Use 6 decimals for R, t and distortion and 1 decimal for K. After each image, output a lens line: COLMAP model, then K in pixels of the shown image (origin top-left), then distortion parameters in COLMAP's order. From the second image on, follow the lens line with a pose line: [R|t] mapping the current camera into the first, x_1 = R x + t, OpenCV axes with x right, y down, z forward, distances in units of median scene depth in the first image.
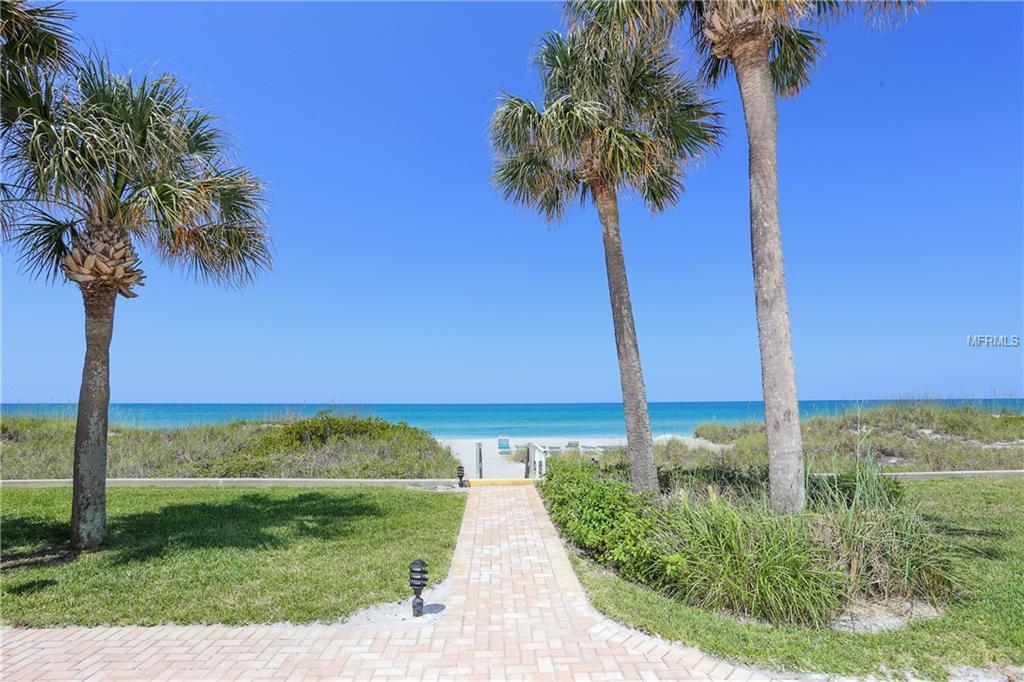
lens RADIAL K [[493.7, 0, 505.5], [0, 493.7, 341.6], [0, 0, 1]] dist [-0.069260, 0.025737]
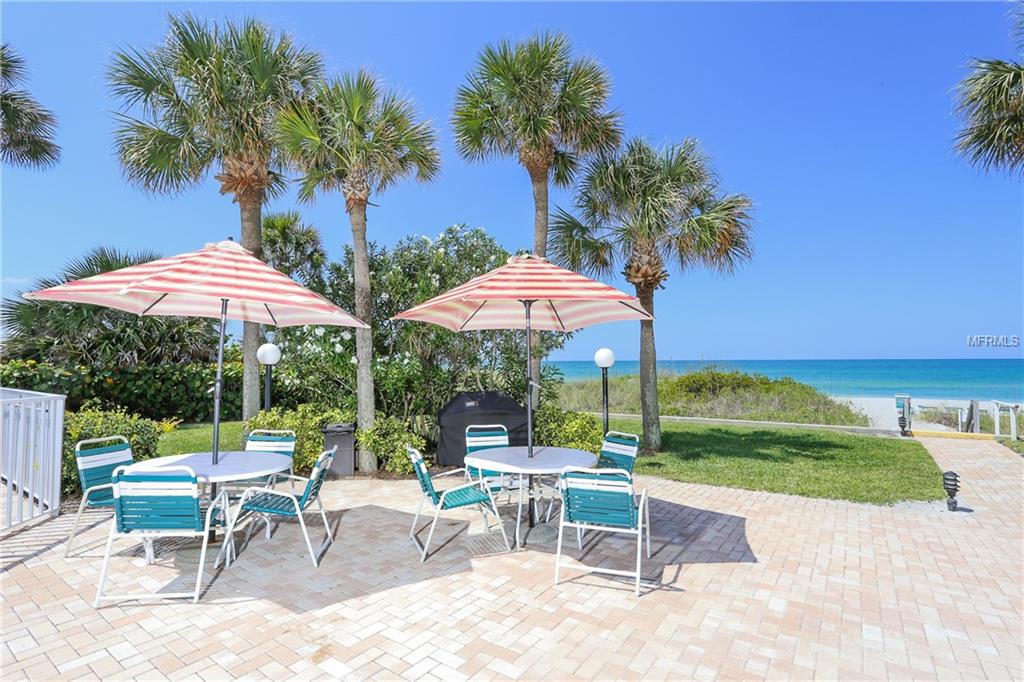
lens RADIAL K [[493.7, 0, 505.5], [0, 493.7, 341.6], [0, 0, 1]] dist [-0.069260, 0.025737]
pose [[0.799804, -0.022903, -0.599824, -0.272089], [0.075051, 0.995246, 0.062071, -0.064907], [0.595551, -0.094662, 0.797721, -0.555909]]
